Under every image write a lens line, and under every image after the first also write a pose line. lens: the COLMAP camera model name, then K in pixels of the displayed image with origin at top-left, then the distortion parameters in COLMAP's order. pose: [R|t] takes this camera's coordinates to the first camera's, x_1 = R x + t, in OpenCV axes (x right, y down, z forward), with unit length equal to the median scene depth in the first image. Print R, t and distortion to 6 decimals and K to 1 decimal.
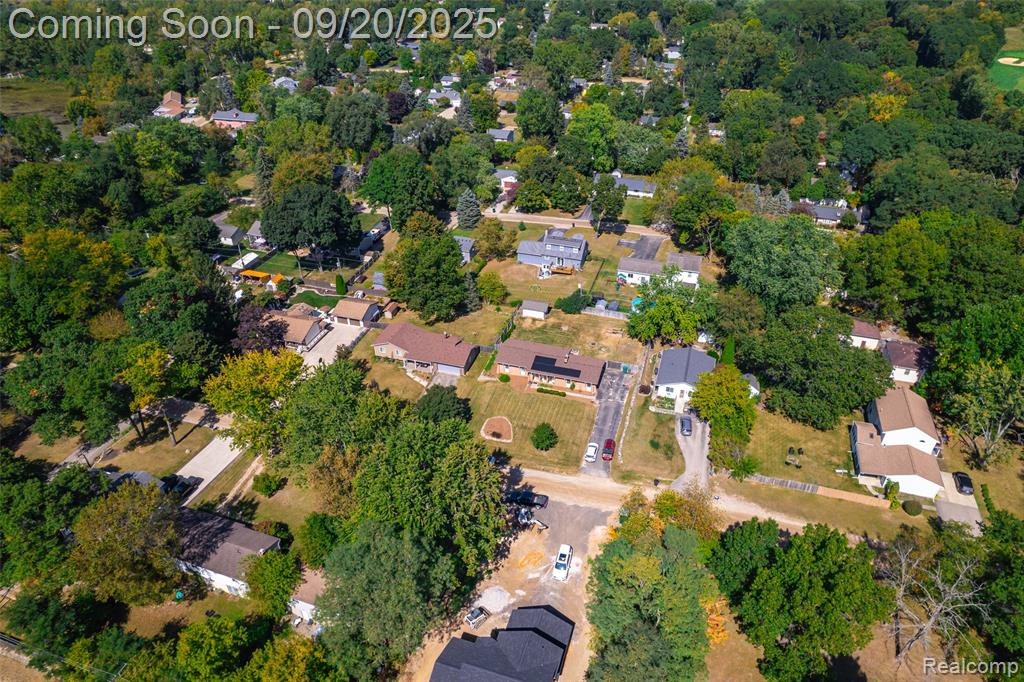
lens RADIAL K [[657.1, 0, 511.6], [0, 657.1, 346.5], [0, 0, 1]] dist [-0.076644, 0.067830]
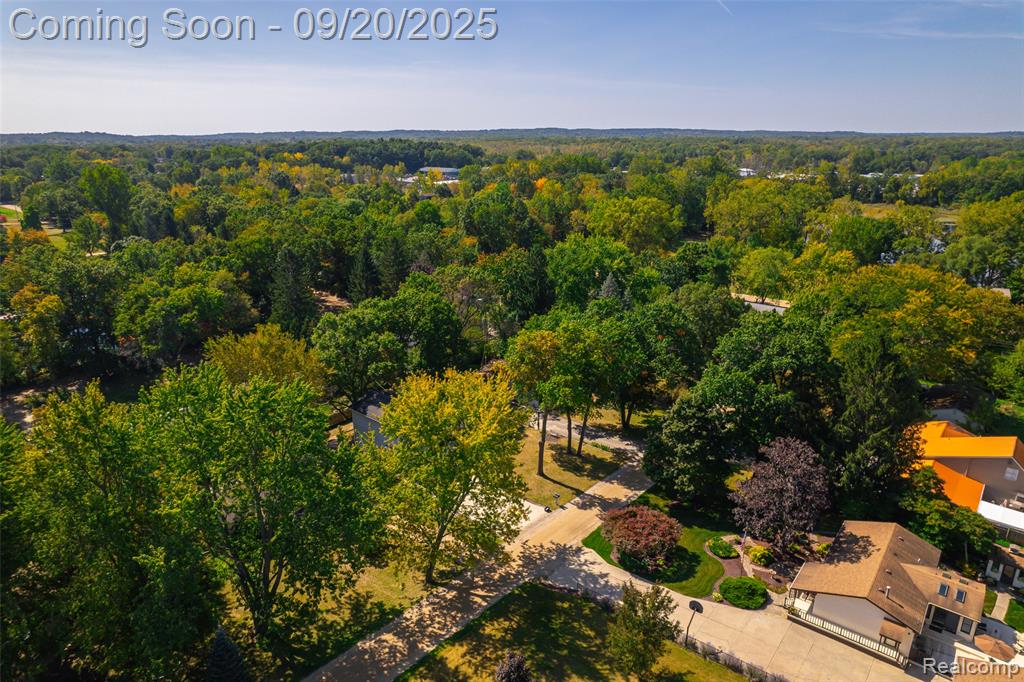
lens RADIAL K [[657.1, 0, 511.6], [0, 657.1, 346.5], [0, 0, 1]] dist [-0.076644, 0.067830]
pose [[-0.370930, 0.297140, -0.879840, 0.055436], [-0.511233, 0.725607, 0.460582, -0.228160], [0.775275, 0.620647, -0.117242, 0.885206]]
